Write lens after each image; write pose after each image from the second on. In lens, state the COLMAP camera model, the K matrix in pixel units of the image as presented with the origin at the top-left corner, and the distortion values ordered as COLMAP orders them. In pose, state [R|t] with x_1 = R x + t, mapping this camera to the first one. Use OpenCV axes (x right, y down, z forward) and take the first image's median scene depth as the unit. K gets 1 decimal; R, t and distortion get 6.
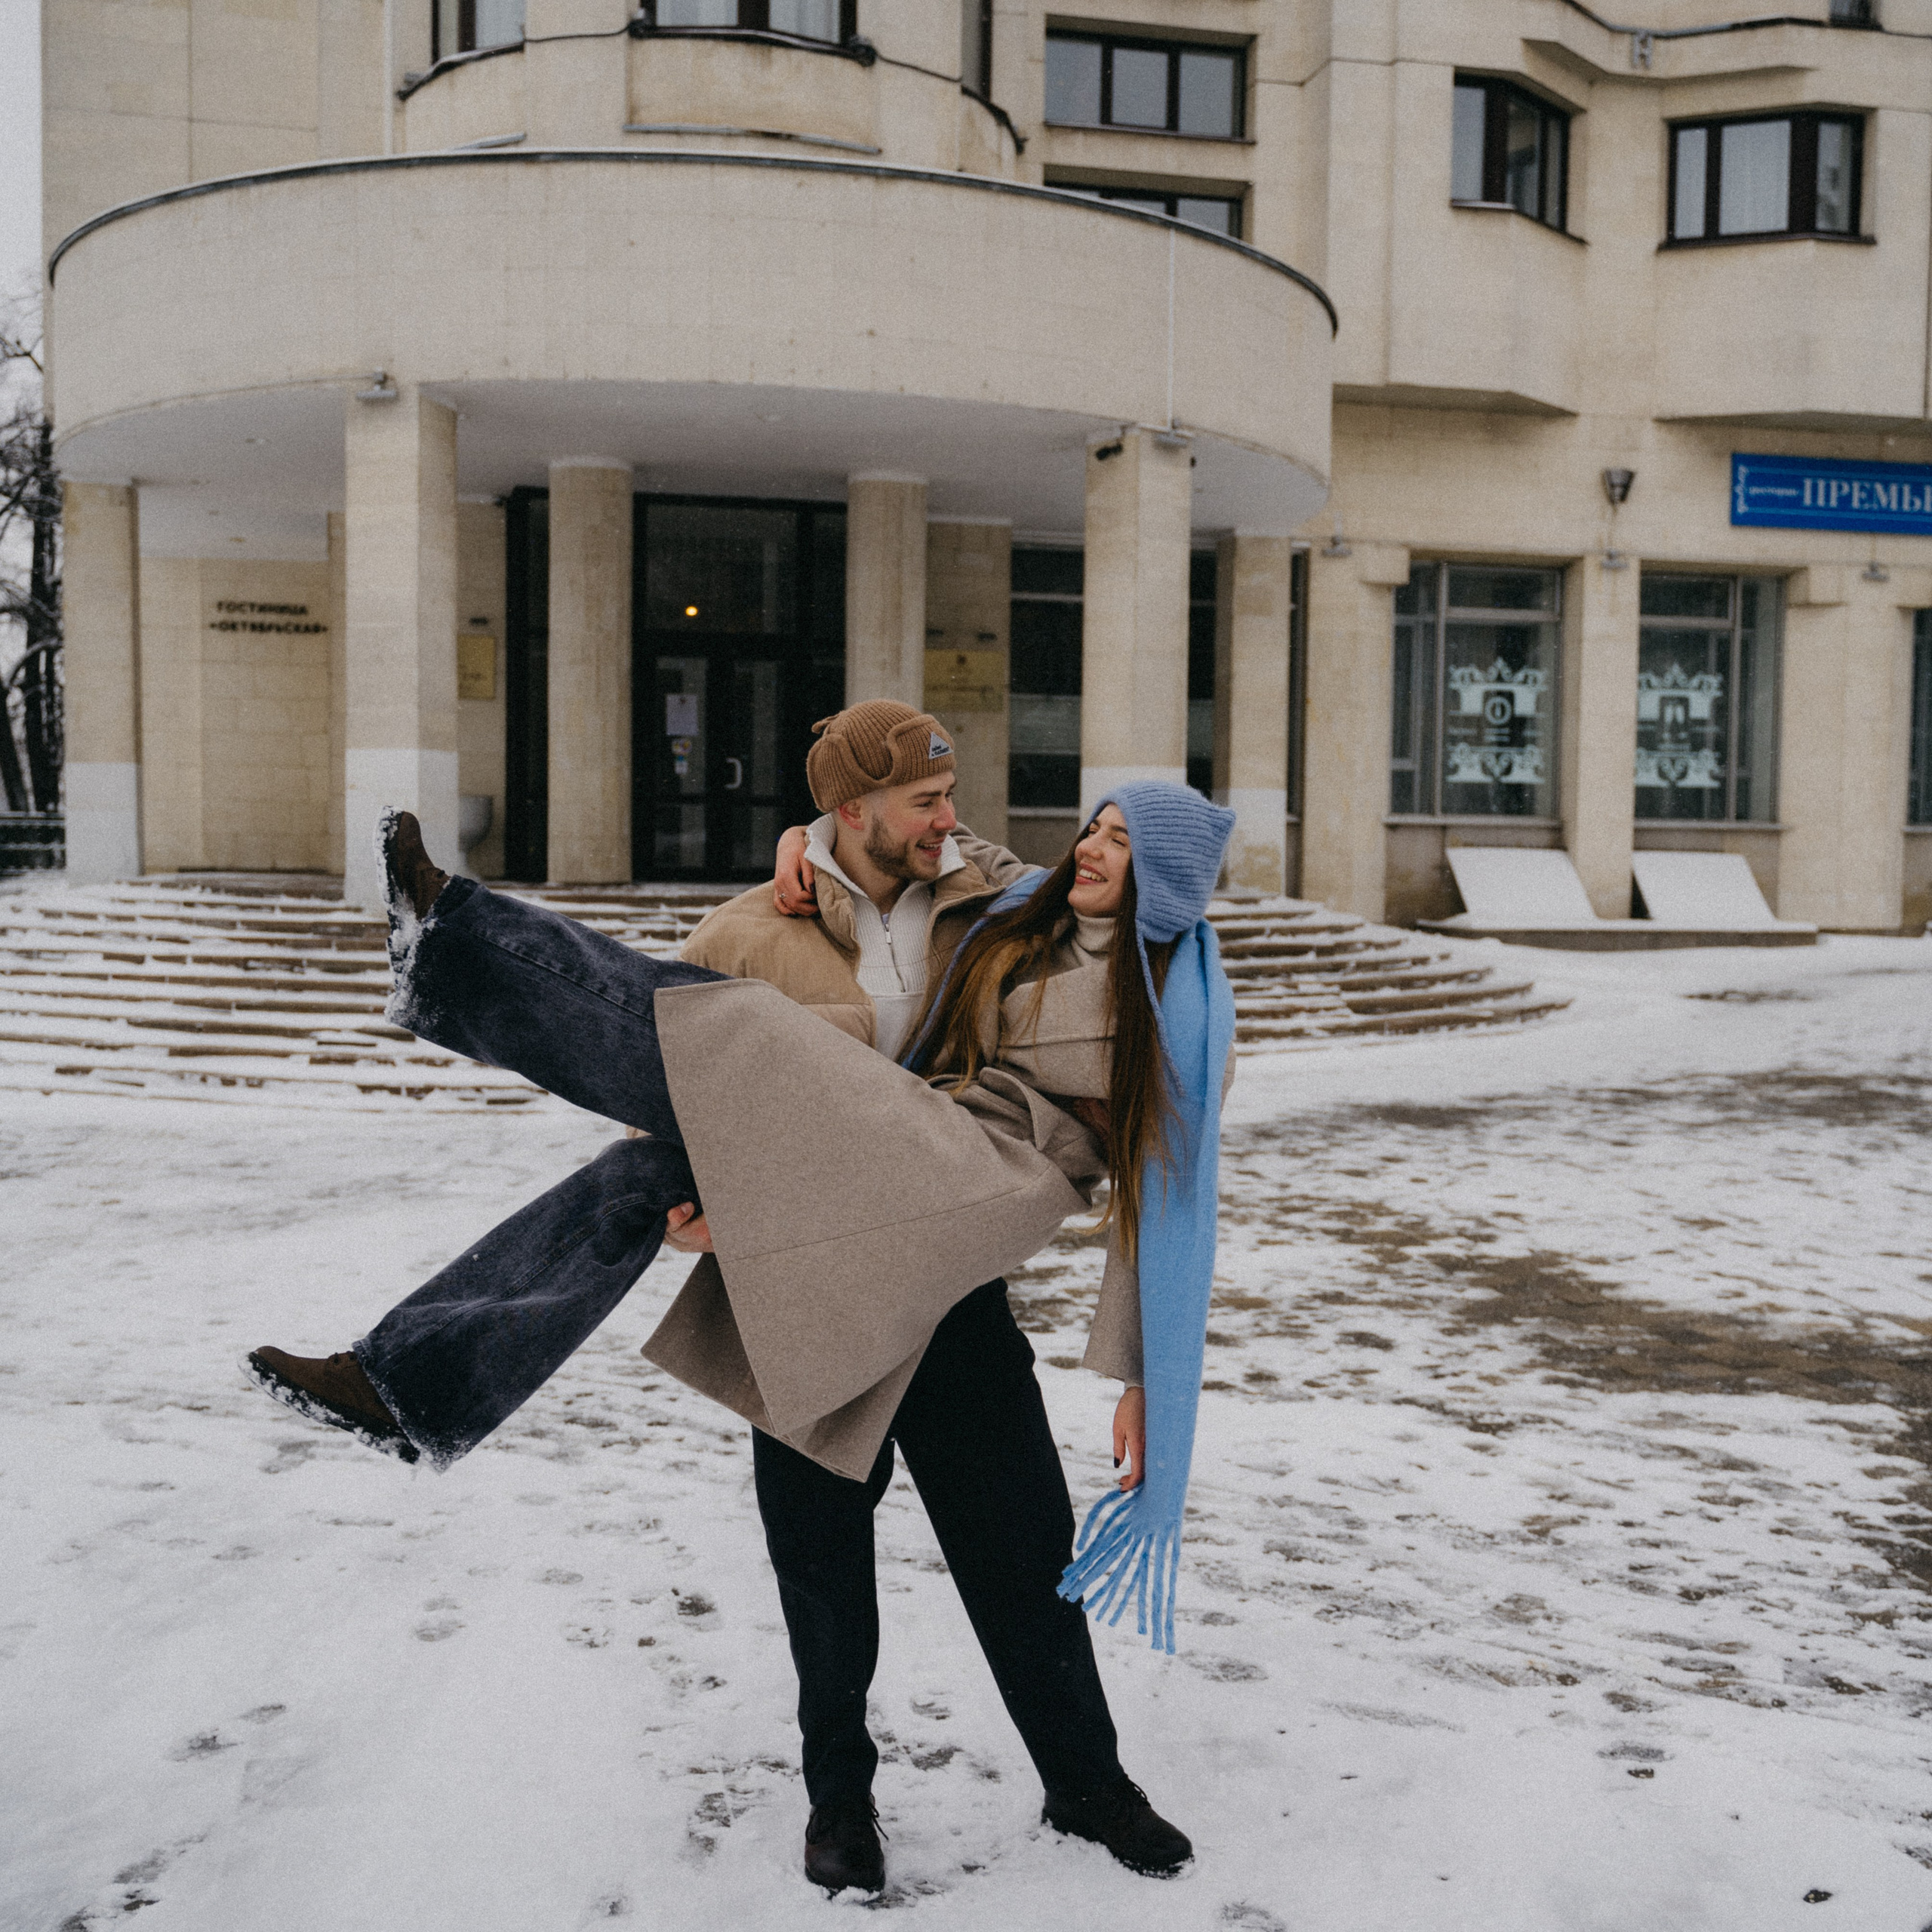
lens RADIAL K [[2370.5, 0, 938.7], [0, 2370.5, 957.0], [0, 0, 1]] dist [0.003188, 0.000000]
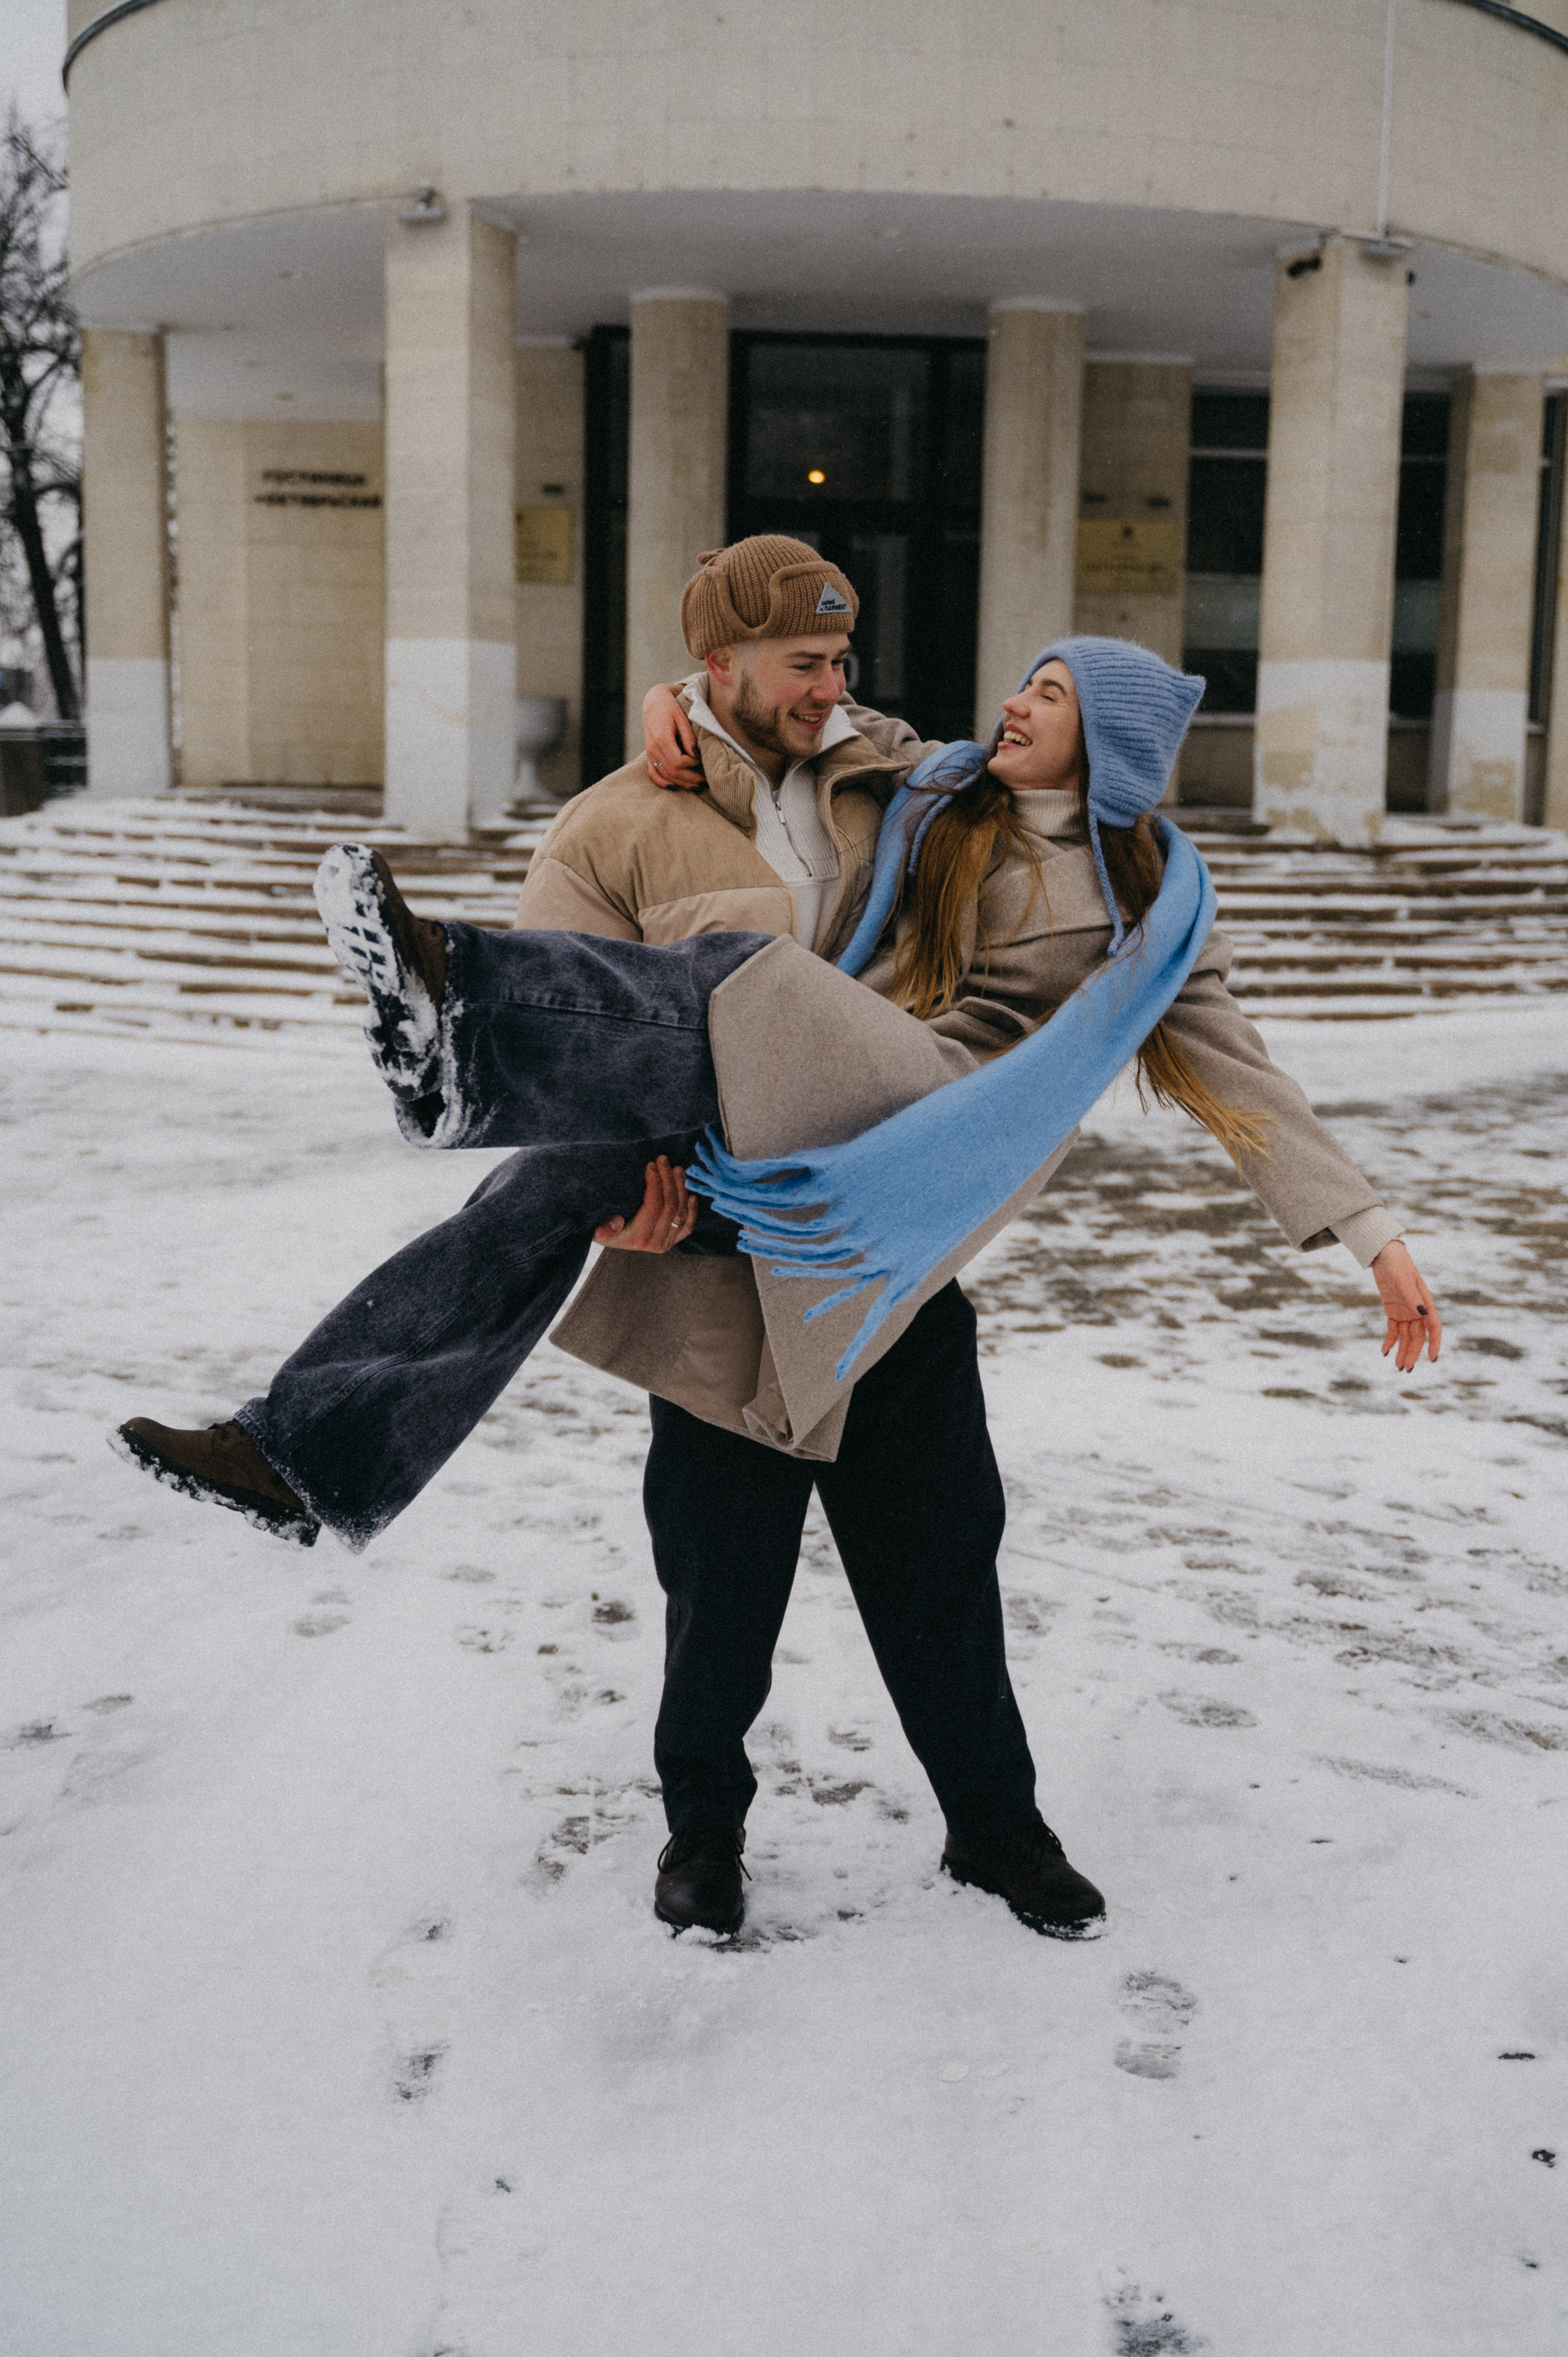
lens RADIAL K [[2791.8, 0, 750.1], [0, 2791.8, 1166.8], [0, 0, 1]] dist [-0.003841, 0.000000]
pose [[0.989910, 0.024686, -0.139532, 0.047571], [-0.011365, 0.995367, 0.095475, 0.007515], [0.141242, -0.092925, 0.985604, 0.009458]]
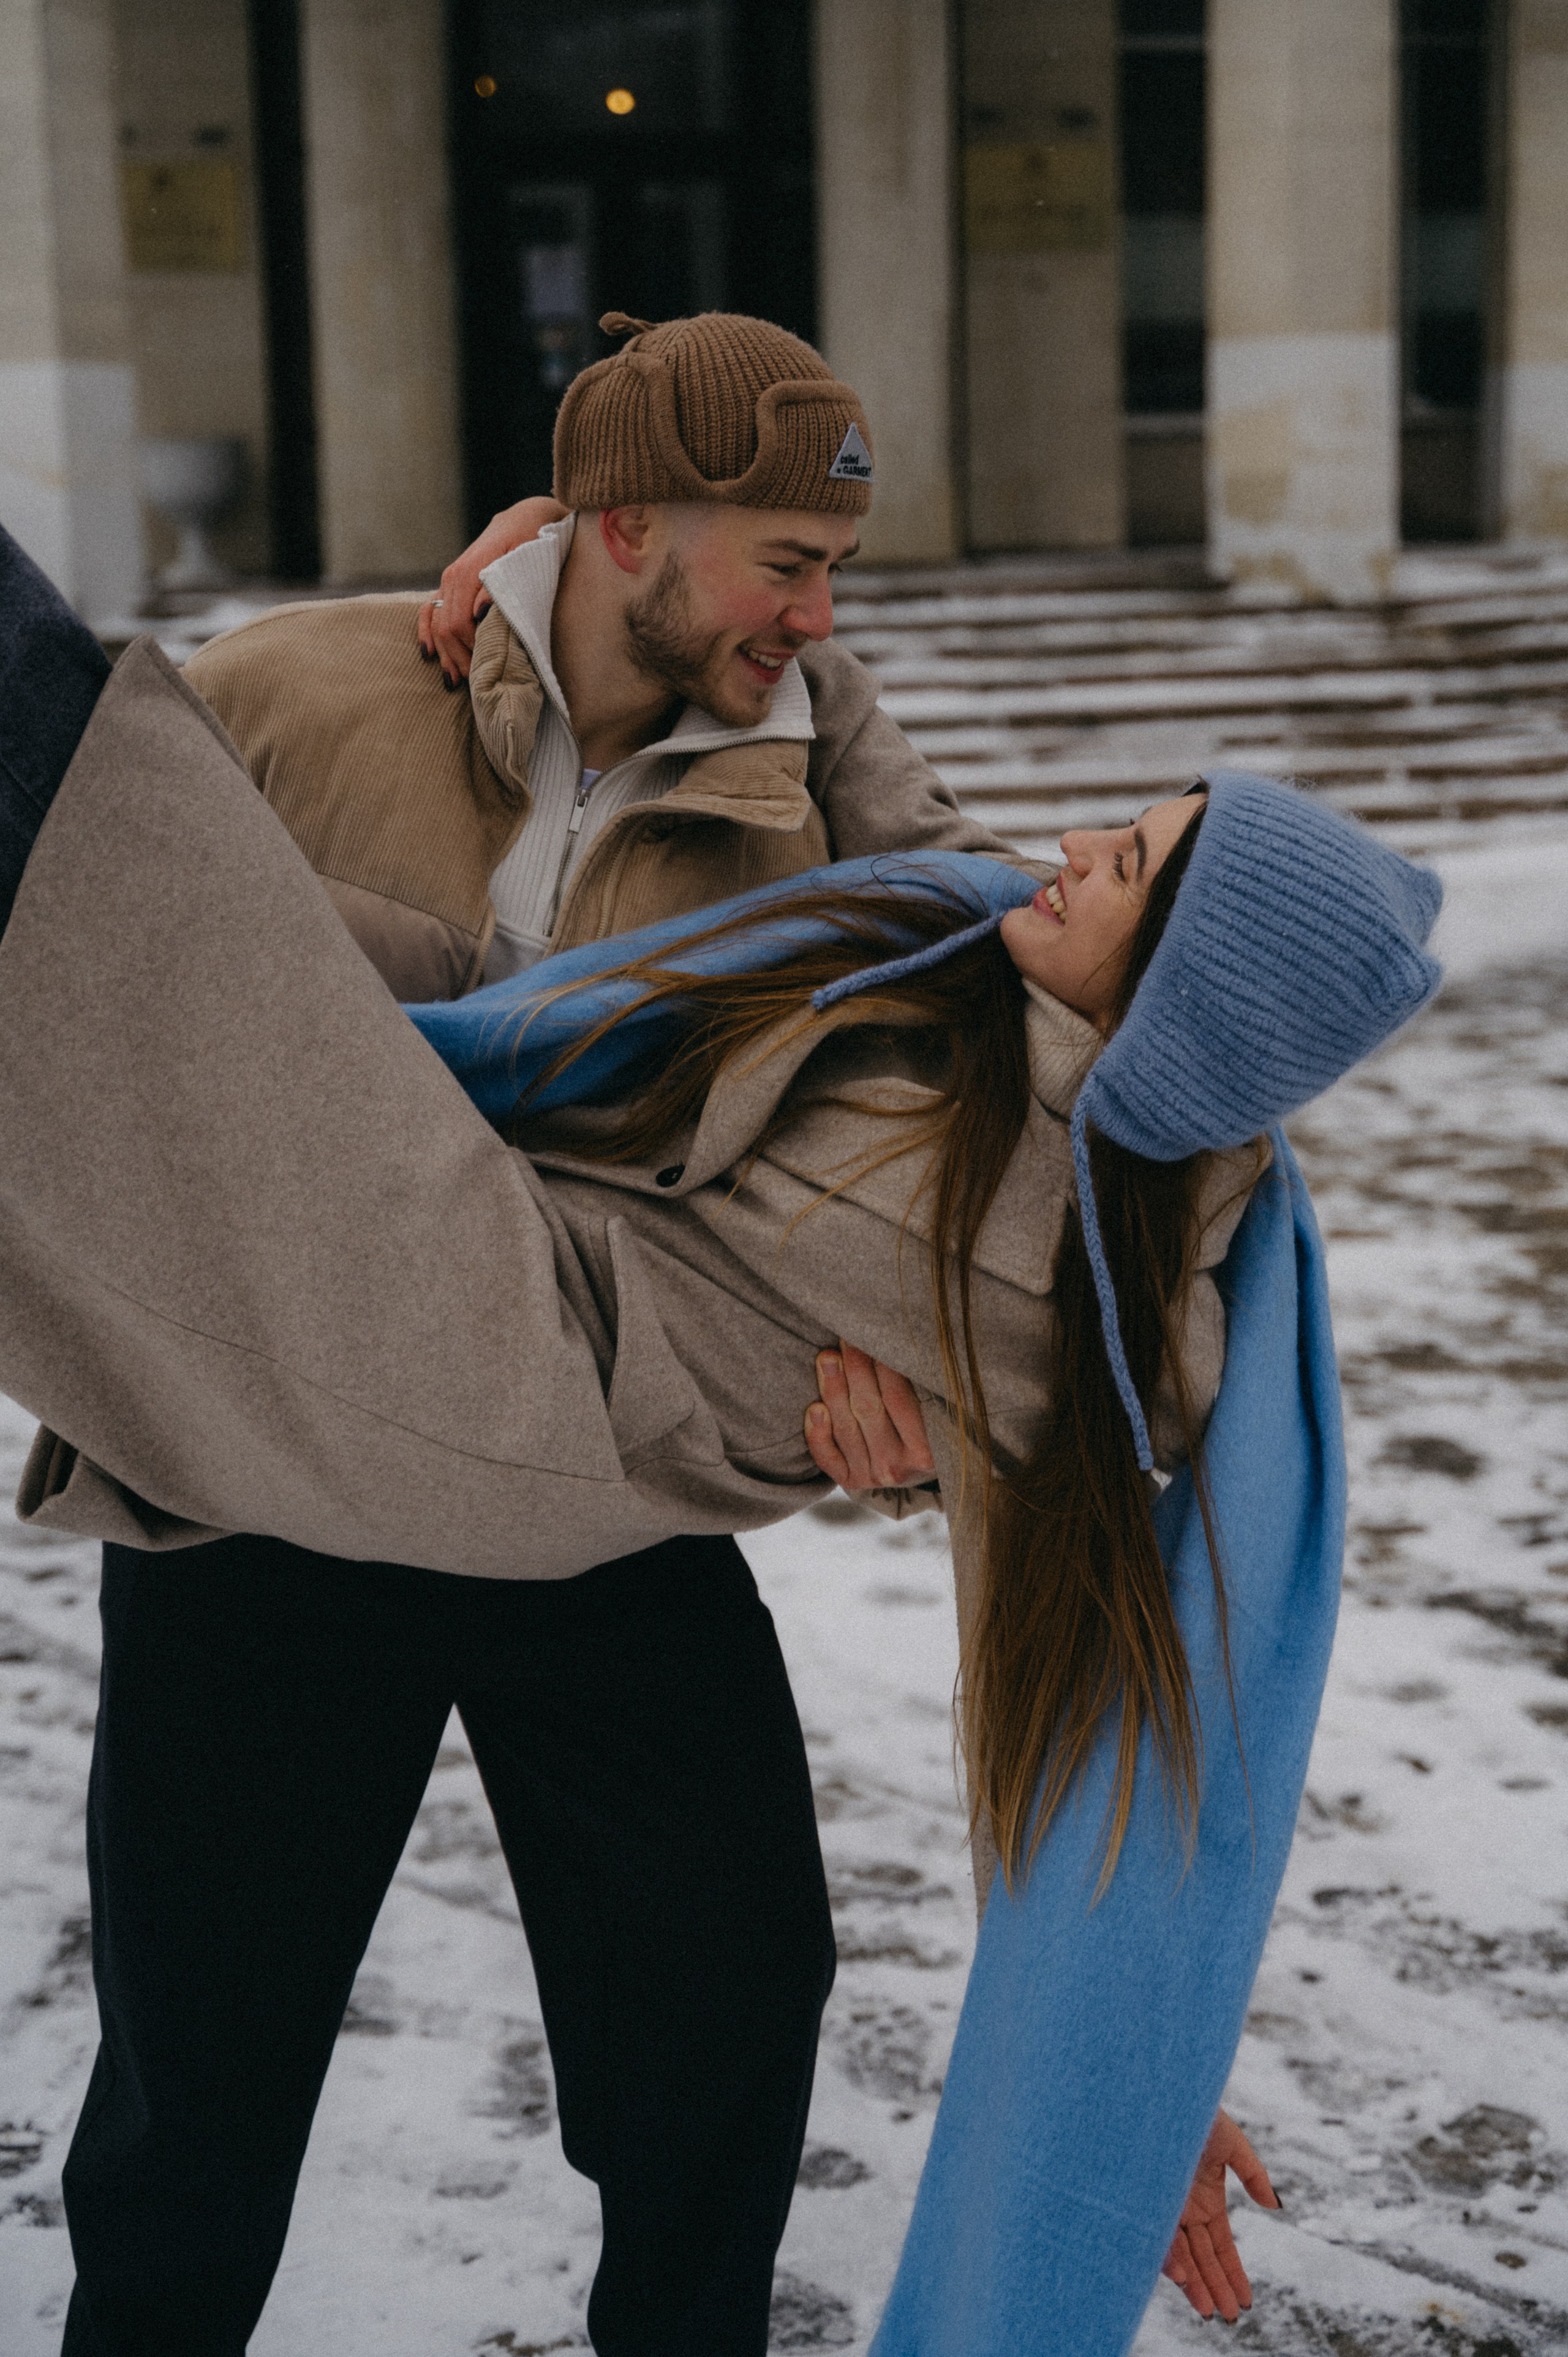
lens RADIAL K [[3737.8, 0, 793.2], [0, 3737.8, 1087.8], [0, 0, 1]] dist [0.007202, 0.000000]
pose [[0.993647, -0.022895, -0.110193, 0.107855], [0.035320, 0.993062, 0.112163, -0.012244], [0.106860, -0.115342, 0.987561, 0.150737]]
